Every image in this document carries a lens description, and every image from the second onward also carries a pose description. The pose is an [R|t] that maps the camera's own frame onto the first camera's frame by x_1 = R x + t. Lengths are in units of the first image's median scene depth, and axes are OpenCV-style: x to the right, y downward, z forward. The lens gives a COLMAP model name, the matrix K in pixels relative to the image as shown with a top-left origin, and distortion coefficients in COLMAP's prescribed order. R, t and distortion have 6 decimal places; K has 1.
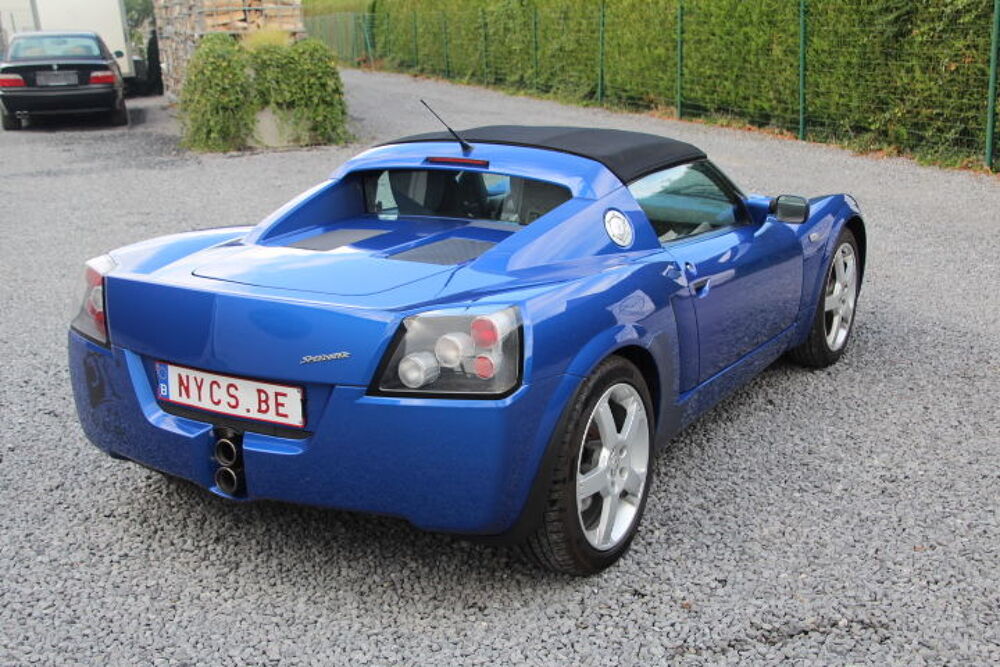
lens RADIAL K [[1373.0, 0, 500.0], [0, 1373.0, 333.5], [0, 0, 1]] dist [-0.011196, 0.467474]
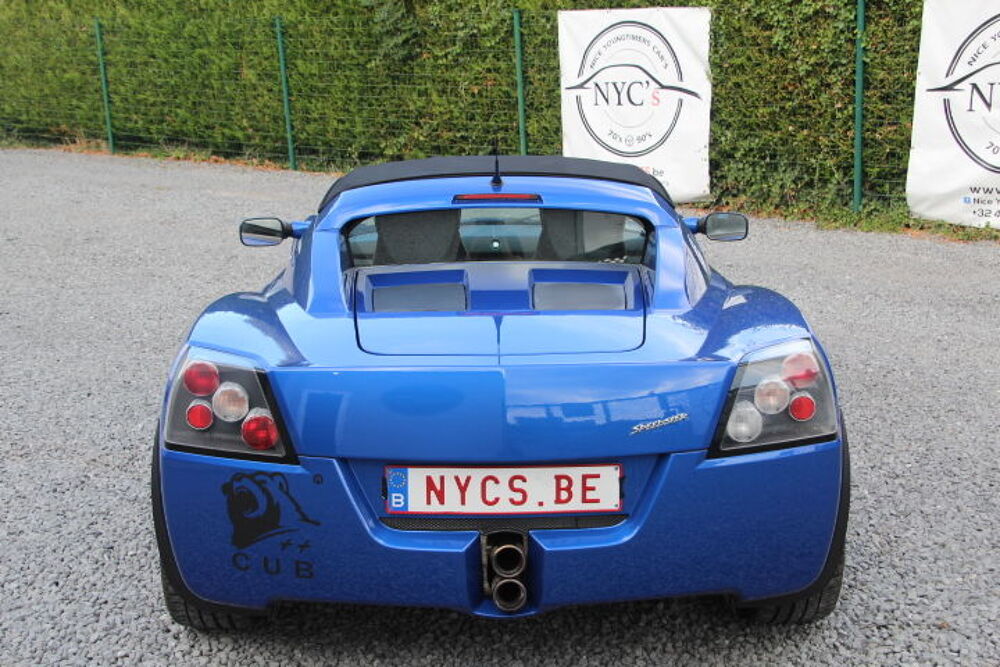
lens RADIAL K [[1489.9, 0, 500.0], [0, 1489.9, 333.5], [0, 0, 1]] dist [-0.002665, 0.956603]
pose [[0.824255, -0.110009, 0.555430, -0.254446], [0.128194, 0.991730, 0.006184, -0.020090], [-0.551516, 0.066105, 0.831541, 0.095219]]
